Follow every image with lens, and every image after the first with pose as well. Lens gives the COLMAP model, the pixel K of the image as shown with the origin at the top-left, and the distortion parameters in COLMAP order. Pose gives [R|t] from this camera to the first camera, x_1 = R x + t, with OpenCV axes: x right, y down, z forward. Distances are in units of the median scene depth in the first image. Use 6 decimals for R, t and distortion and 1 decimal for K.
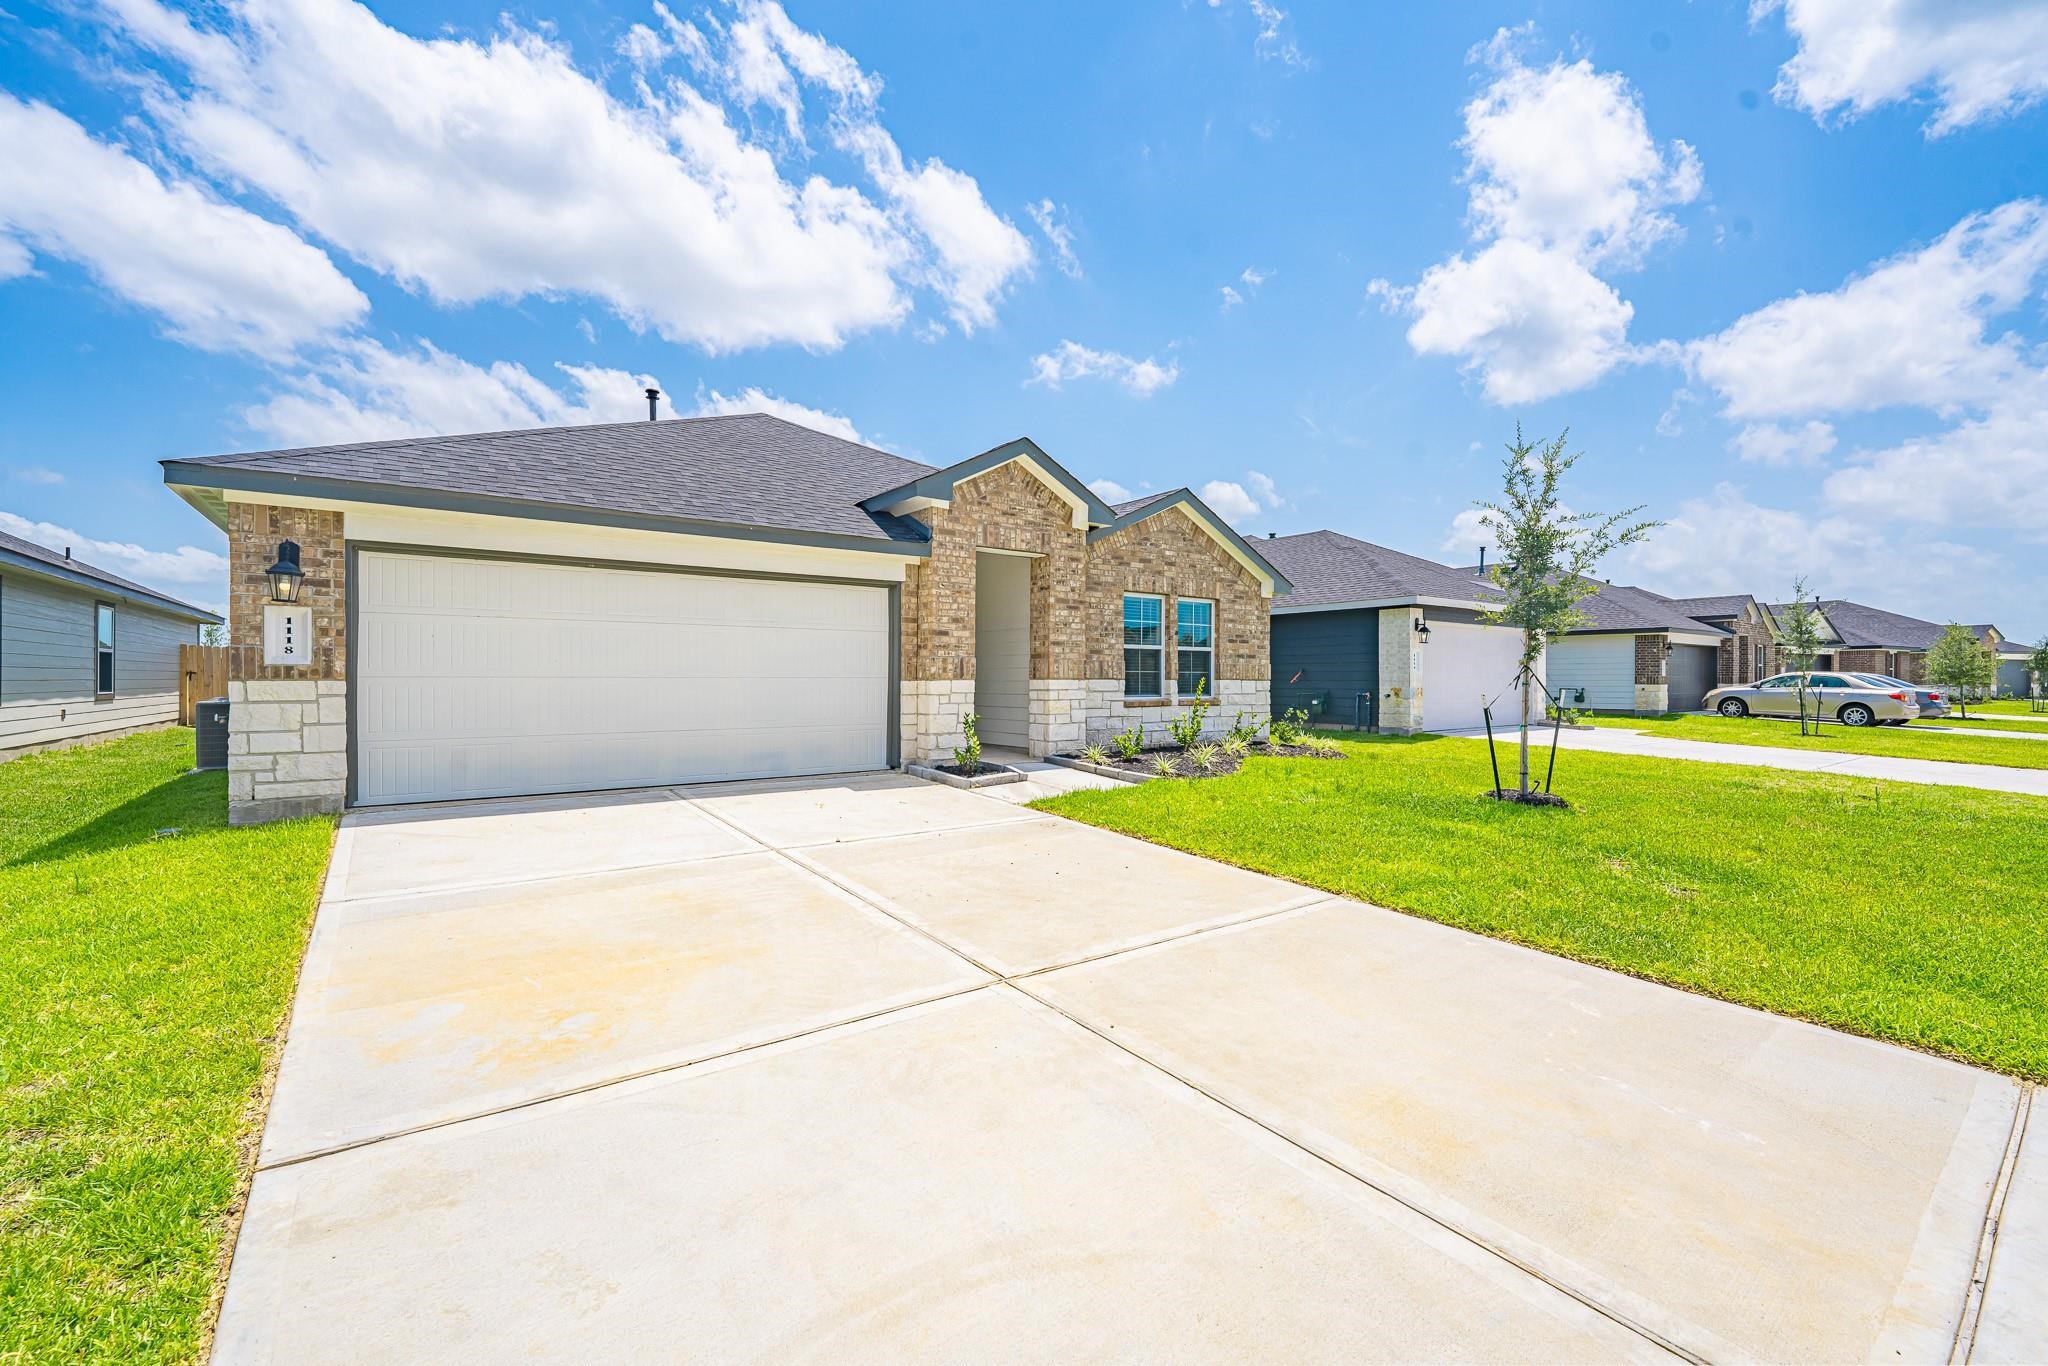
lens RADIAL K [[866.7, 0, 1021.5], [0, 866.7, 679.9], [0, 0, 1]] dist [-0.002581, -0.003009]
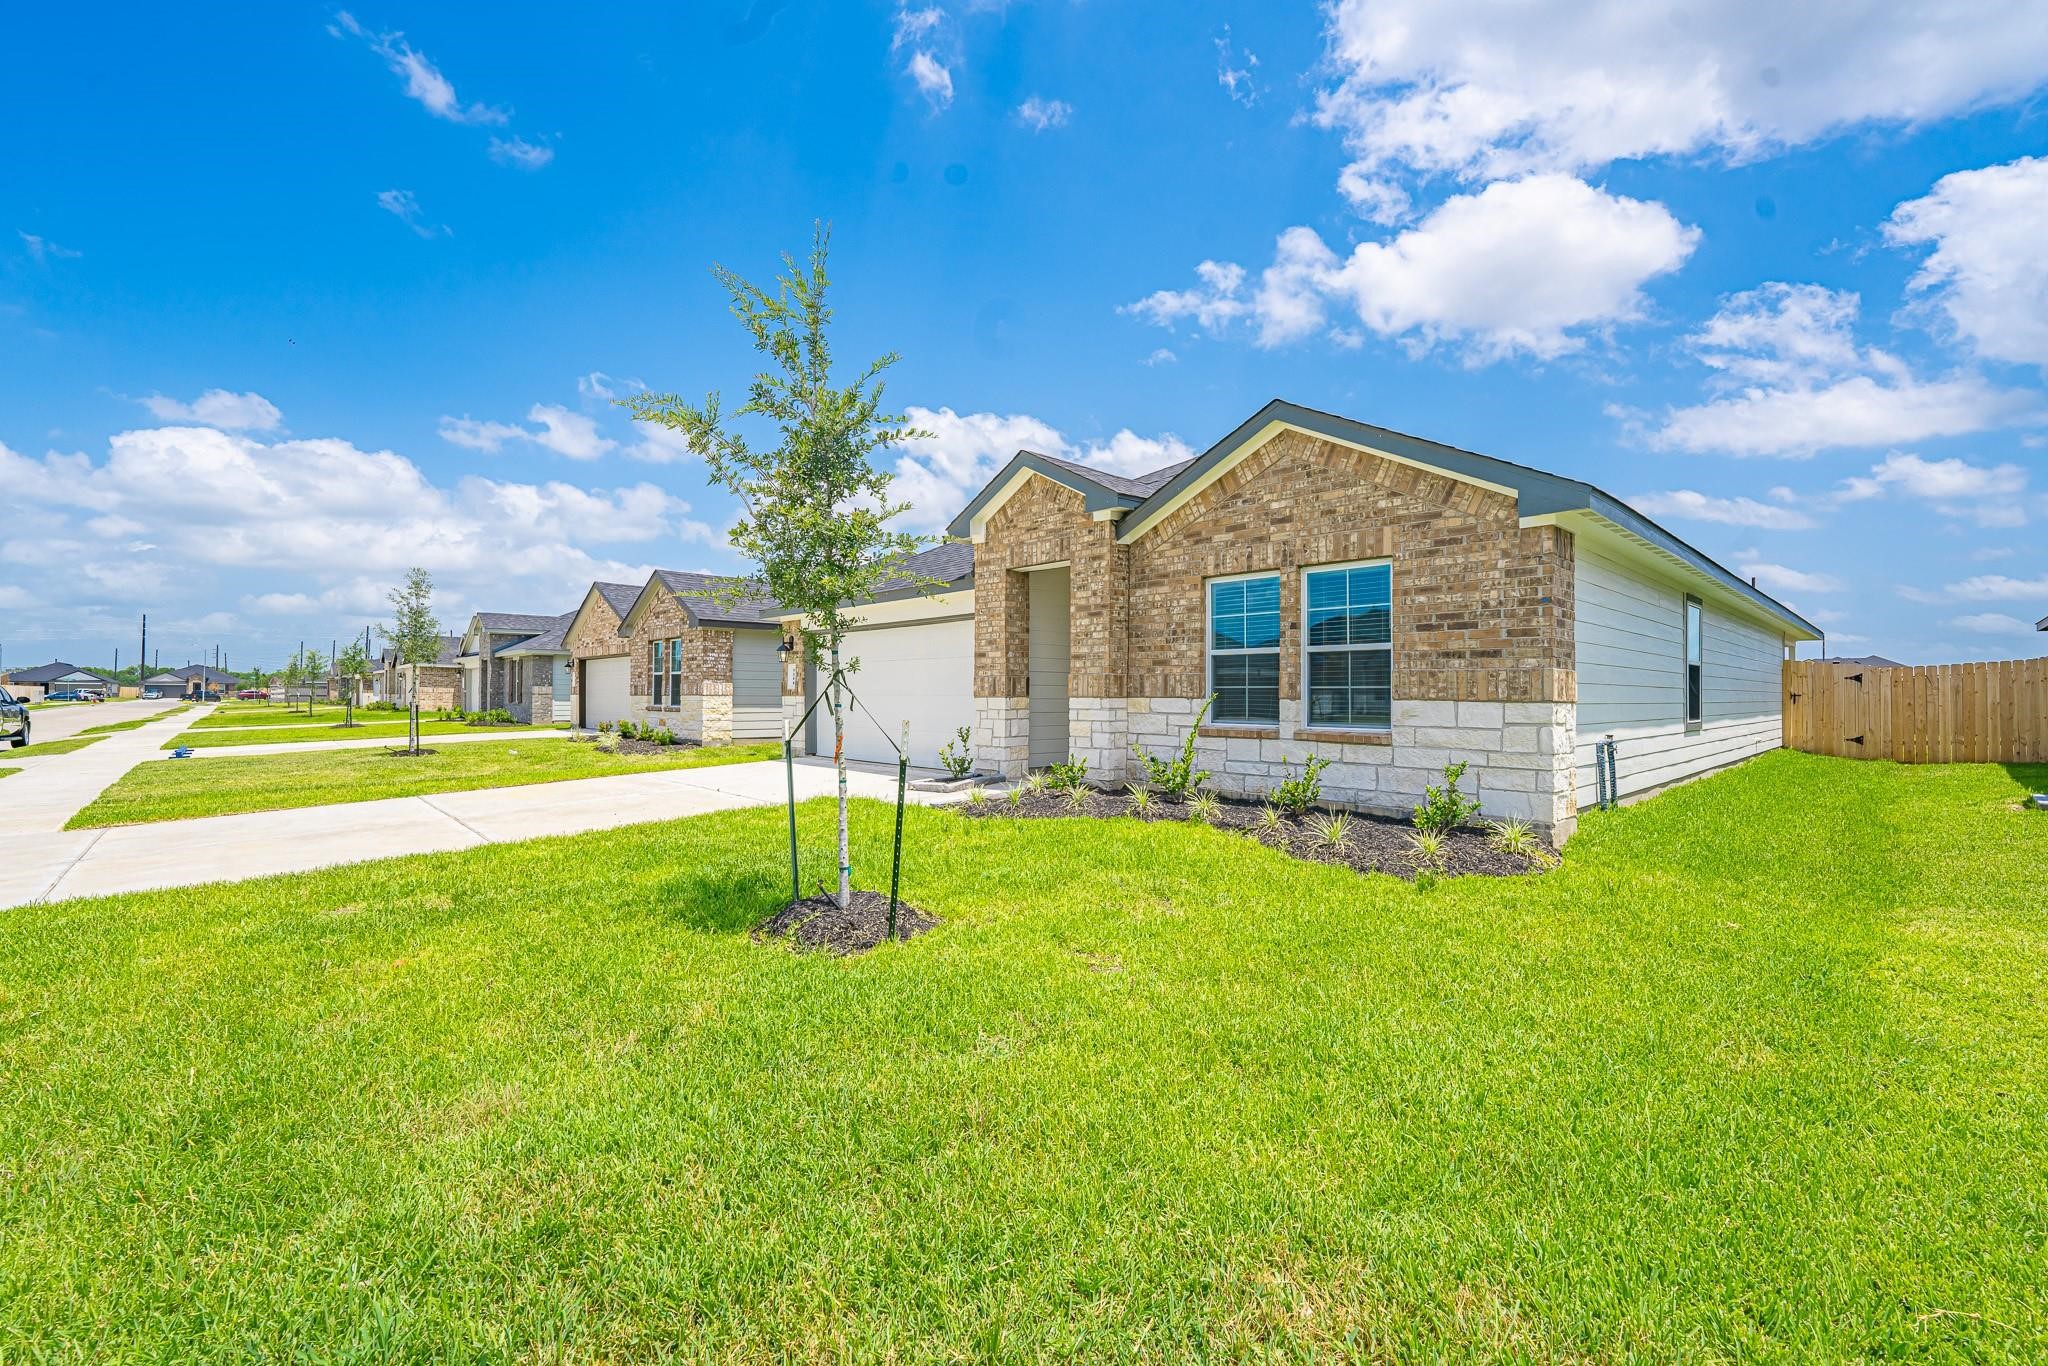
lens RADIAL K [[866.7, 0, 1024.5], [0, 866.7, 684.5], [0, 0, 1]] dist [-0.002581, -0.003009]
pose [[0.084116, -0.012192, -0.996381, 0.965709], [-0.005053, 0.999907, -0.012661, -0.002259], [0.996443, 0.006100, 0.084046, 0.909123]]
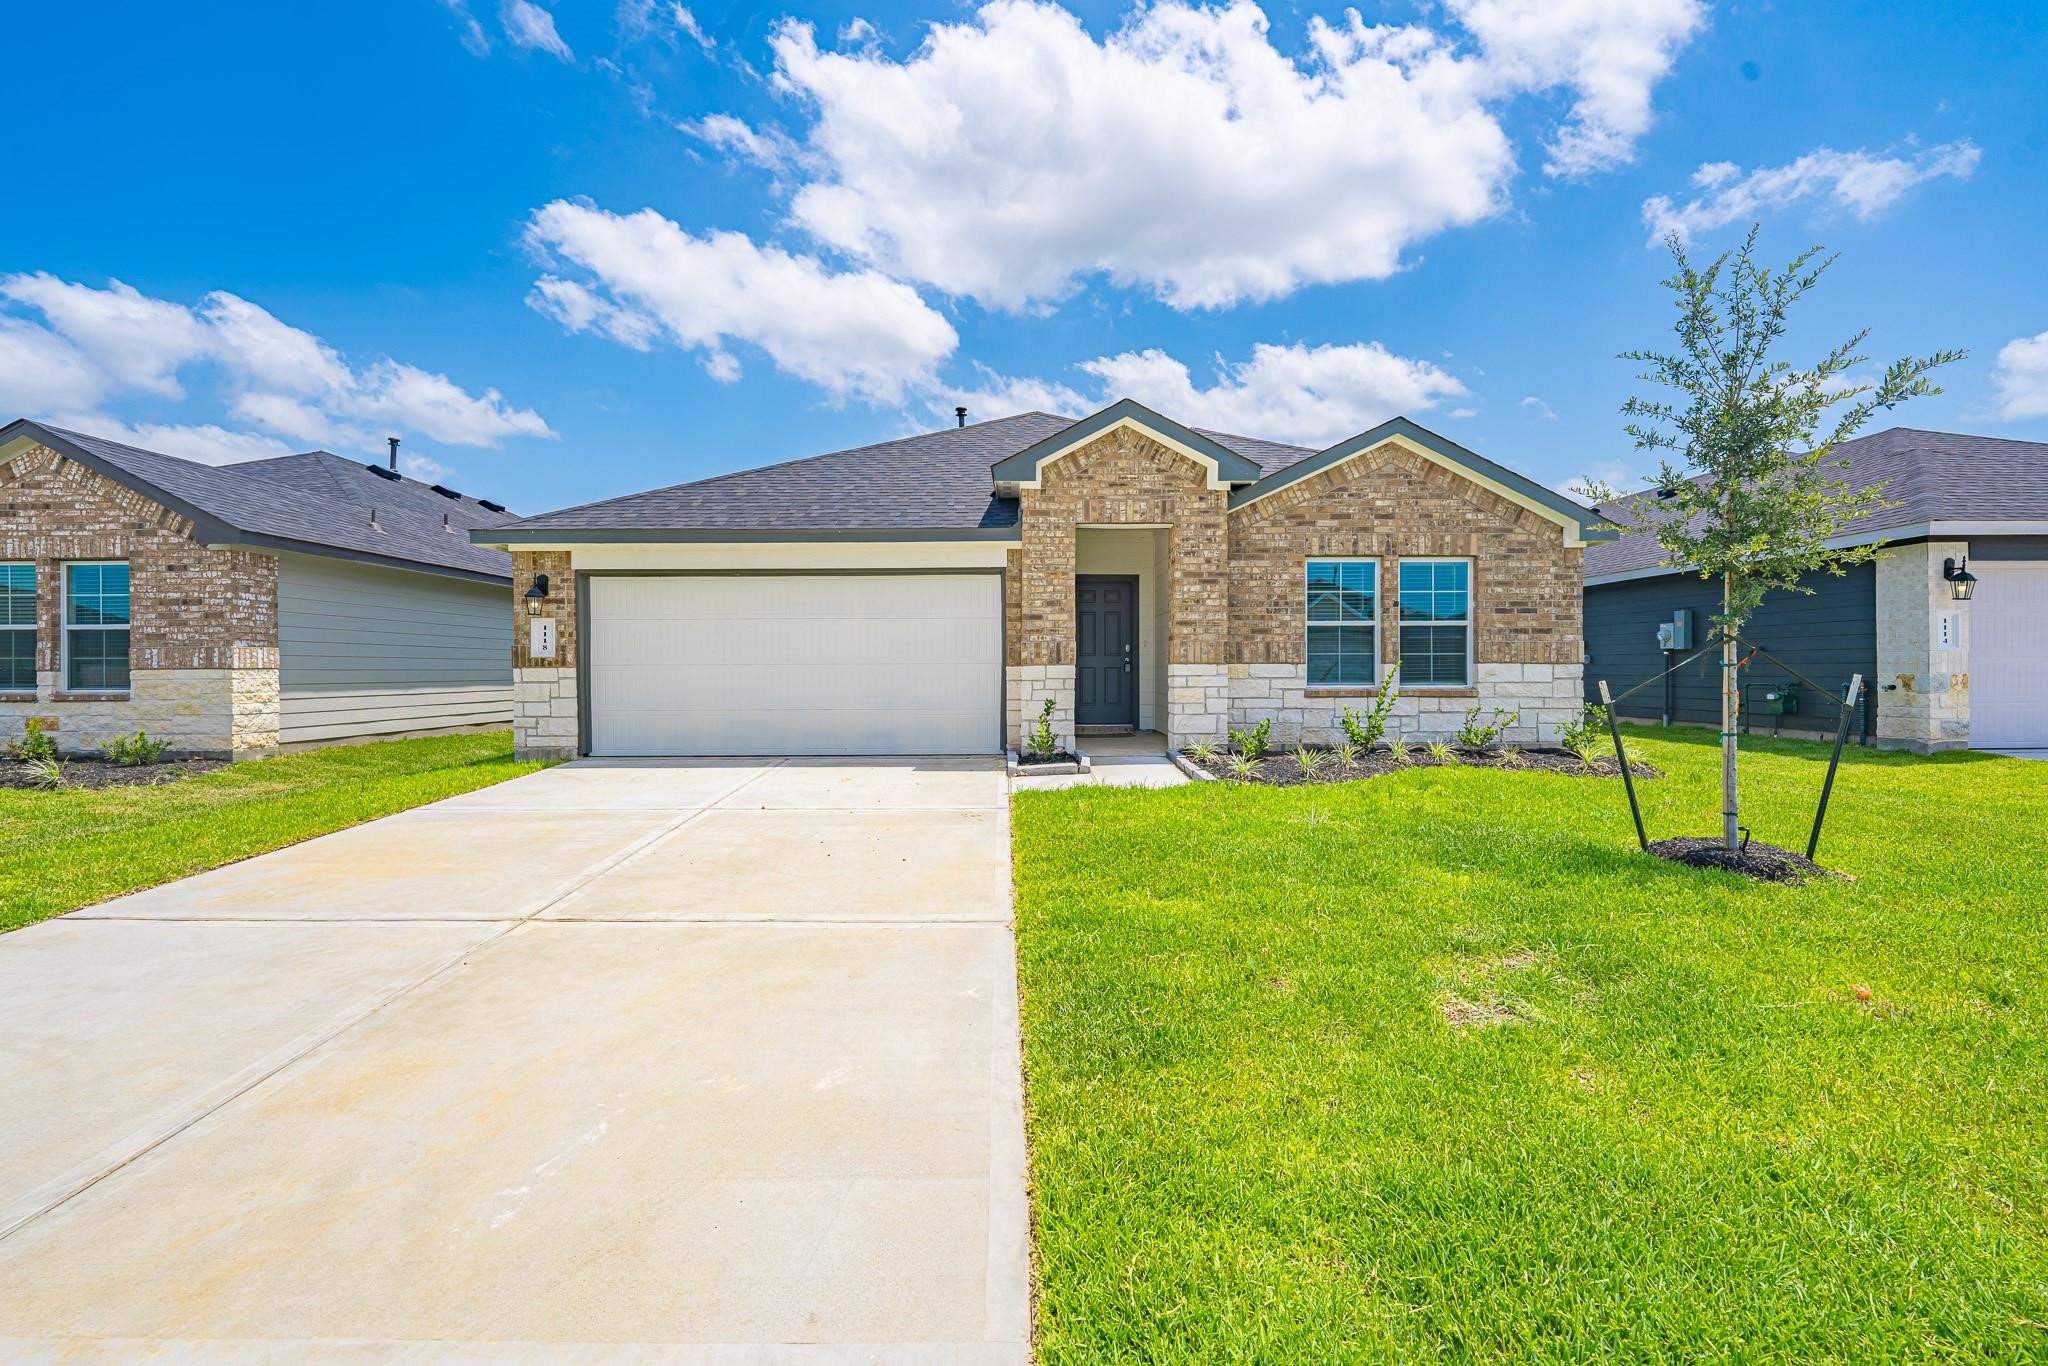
lens RADIAL K [[866.7, 0, 899.2], [0, 866.7, 673.2], [0, 0, 1]] dist [-0.002581, -0.003009]
pose [[0.792449, -0.000158, -0.609938, 0.364342], [0.004266, 0.999977, 0.005284, 0.003055], [0.609923, -0.006790, 0.792431, 0.127525]]
